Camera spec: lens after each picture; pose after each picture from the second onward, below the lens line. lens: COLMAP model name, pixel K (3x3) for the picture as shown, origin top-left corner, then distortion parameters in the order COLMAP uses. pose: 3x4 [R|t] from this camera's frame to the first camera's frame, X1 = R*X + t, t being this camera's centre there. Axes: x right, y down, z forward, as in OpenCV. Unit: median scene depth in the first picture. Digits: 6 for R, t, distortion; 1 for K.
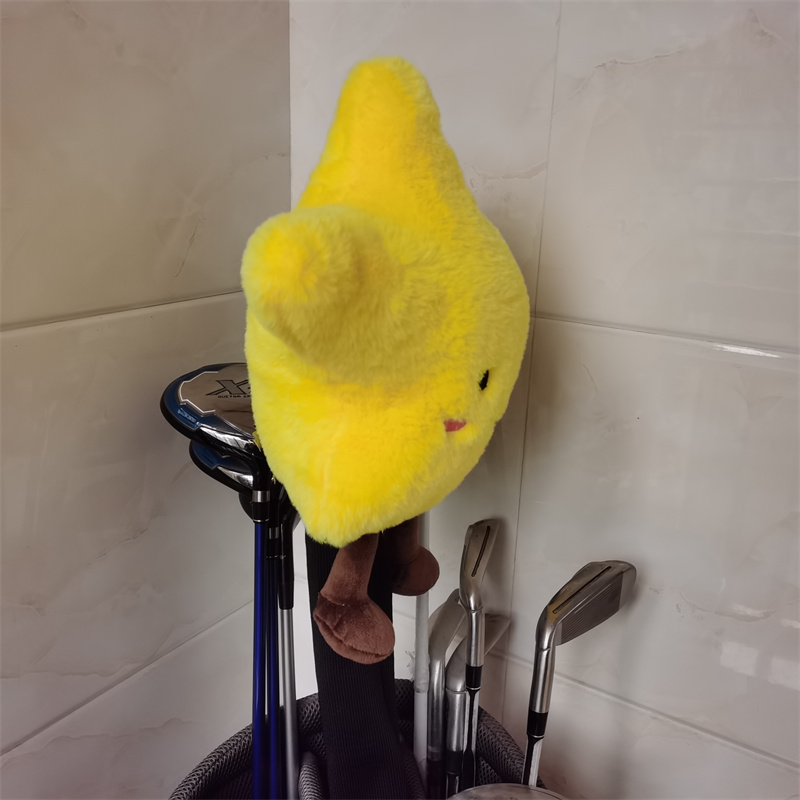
lens RADIAL K [[832.5, 0, 400.0], [0, 832.5, 400.0], [0, 0, 1]] dist [0.067747, -0.104851]
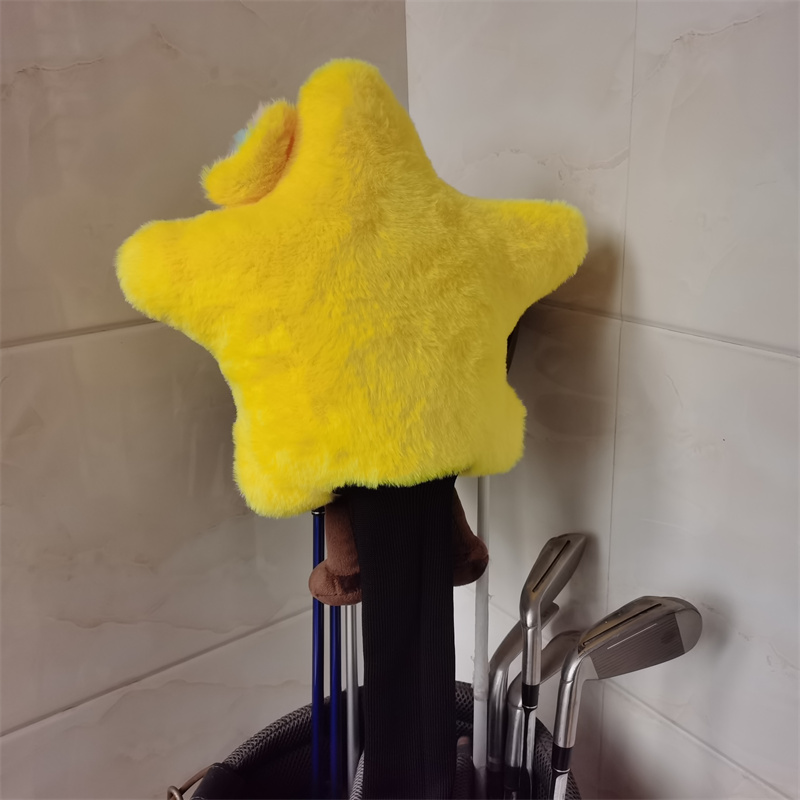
lens RADIAL K [[832.5, 0, 400.0], [0, 832.5, 400.0], [0, 0, 1]] dist [0.067747, -0.104851]
pose [[0.927677, 0.052833, -0.369627, 0.290905], [-0.038970, 0.998232, 0.044876, -0.045792], [0.371345, -0.027226, 0.928096, 0.060756]]
